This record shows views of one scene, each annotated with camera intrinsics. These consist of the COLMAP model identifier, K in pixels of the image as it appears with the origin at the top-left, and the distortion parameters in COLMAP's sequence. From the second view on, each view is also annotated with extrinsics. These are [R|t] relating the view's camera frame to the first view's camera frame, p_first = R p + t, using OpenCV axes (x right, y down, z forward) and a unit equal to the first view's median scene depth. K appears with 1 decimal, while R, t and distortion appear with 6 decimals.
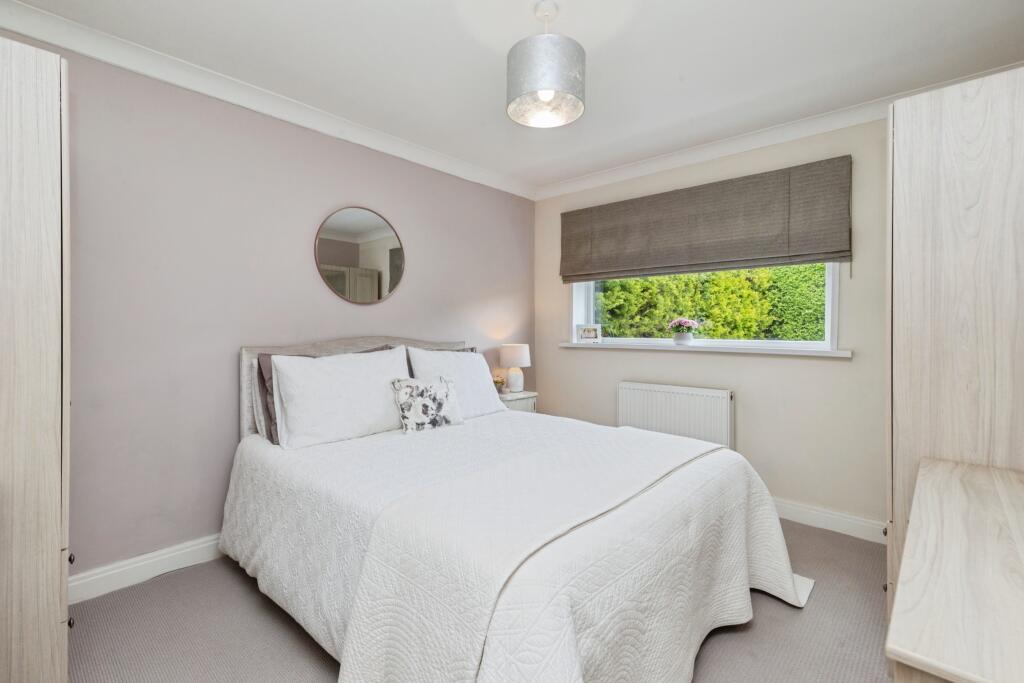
lens RADIAL K [[469.3, 0, 510.5], [0, 469.3, 336.2], [0, 0, 1]] dist [0.016258, -0.001235]
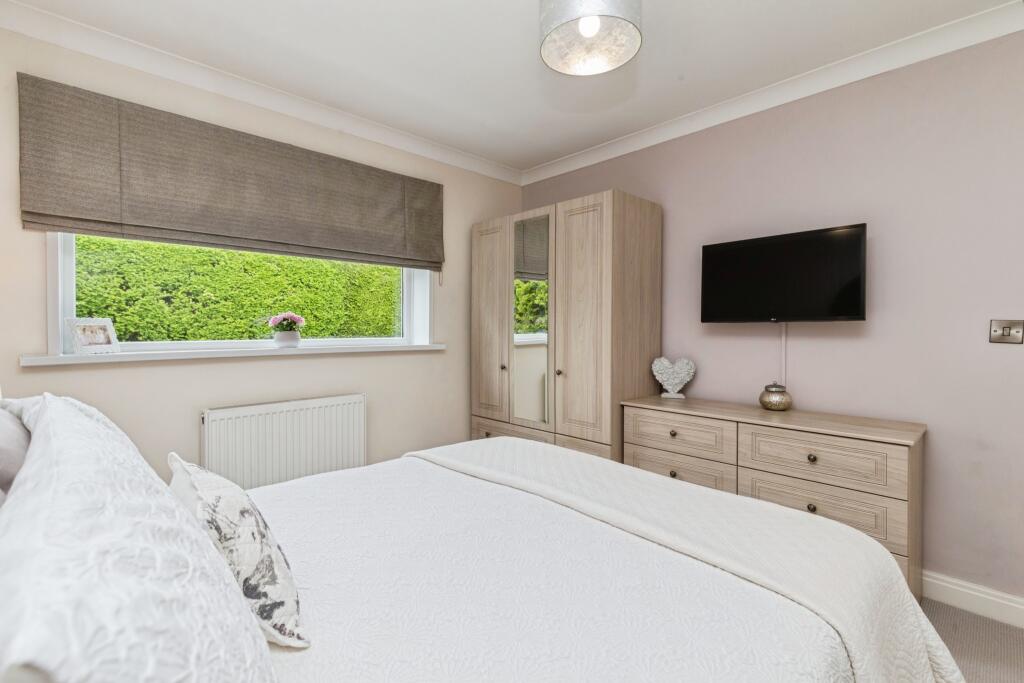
lens RADIAL K [[469.3, 0, 511.8], [0, 469.3, 334.9], [0, 0, 1]] dist [0.016258, -0.001235]
pose [[0.077603, -0.020180, 0.996780, -0.362643], [0.012428, 0.999737, 0.019272, -0.012086], [-0.996907, 0.010892, 0.077834, 0.554017]]
